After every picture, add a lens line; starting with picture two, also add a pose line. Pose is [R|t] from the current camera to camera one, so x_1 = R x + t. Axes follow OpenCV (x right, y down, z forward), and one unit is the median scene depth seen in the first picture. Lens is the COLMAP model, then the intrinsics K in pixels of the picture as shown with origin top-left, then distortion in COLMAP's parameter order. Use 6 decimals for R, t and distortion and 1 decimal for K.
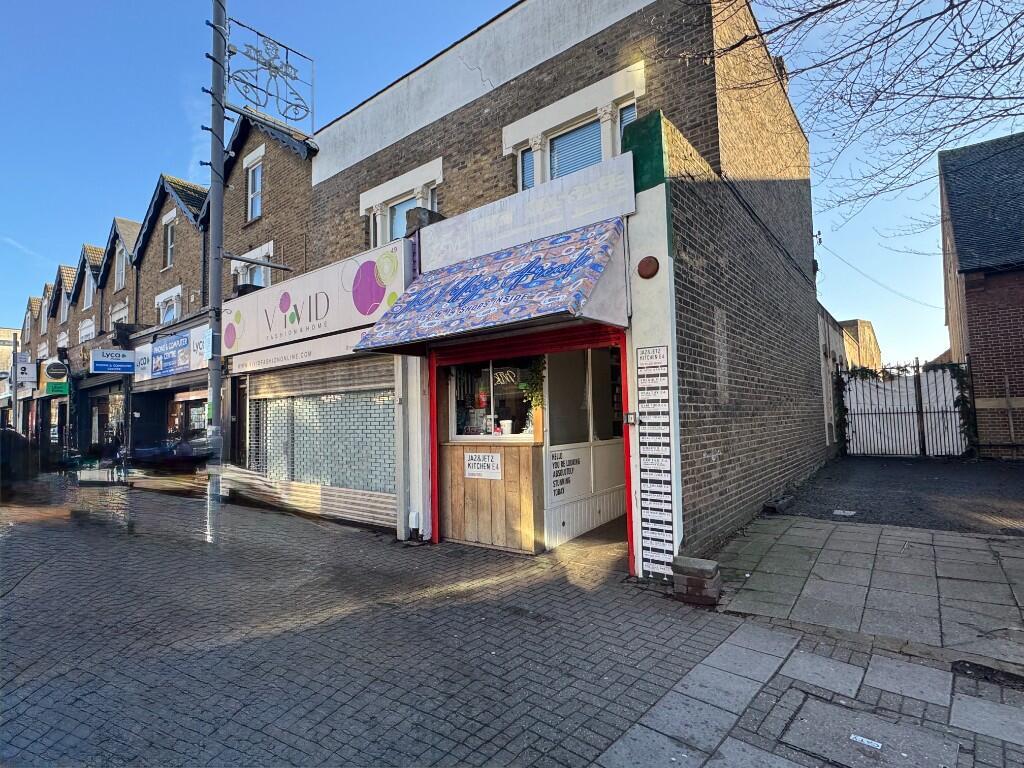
lens RADIAL K [[516.2, 0, 512.0], [0, 516.2, 384.0], [0, 0, 1]] dist [-0.002513, -0.001268]
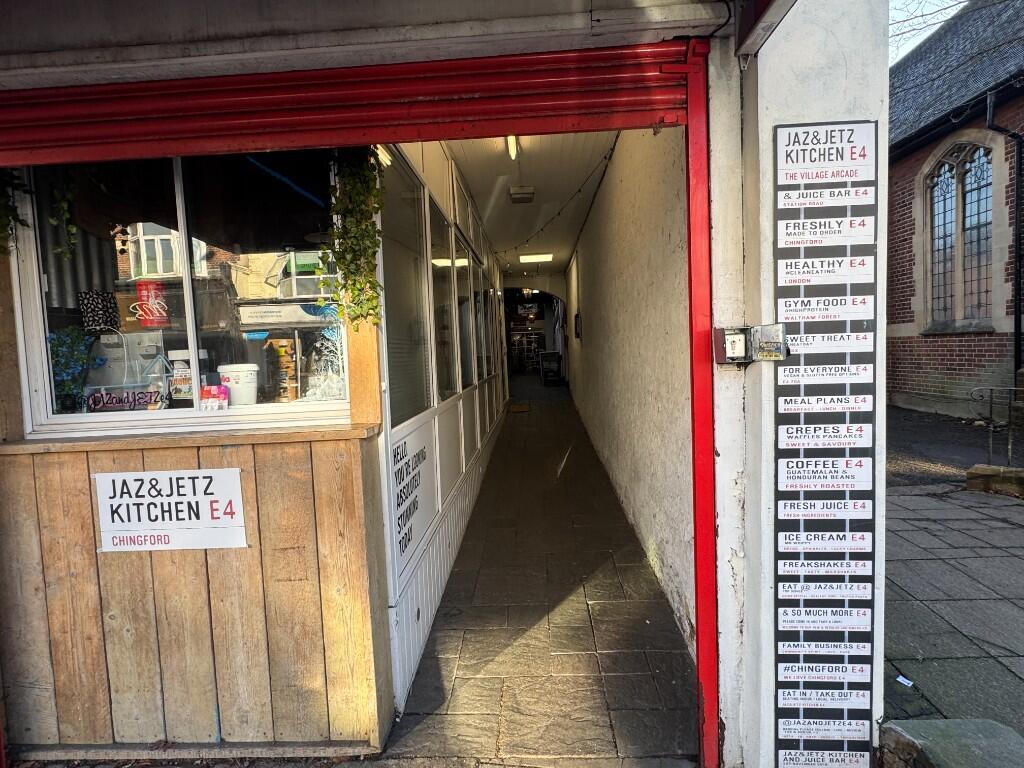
lens RADIAL K [[516.2, 0, 512.0], [0, 516.2, 384.0], [0, 0, 1]] dist [-0.002513, -0.001268]
pose [[0.816243, -0.044522, 0.575991, -0.066785], [-0.016195, 0.994871, 0.099851, 0.049396], [-0.577482, -0.090831, 0.811335, 0.655810]]
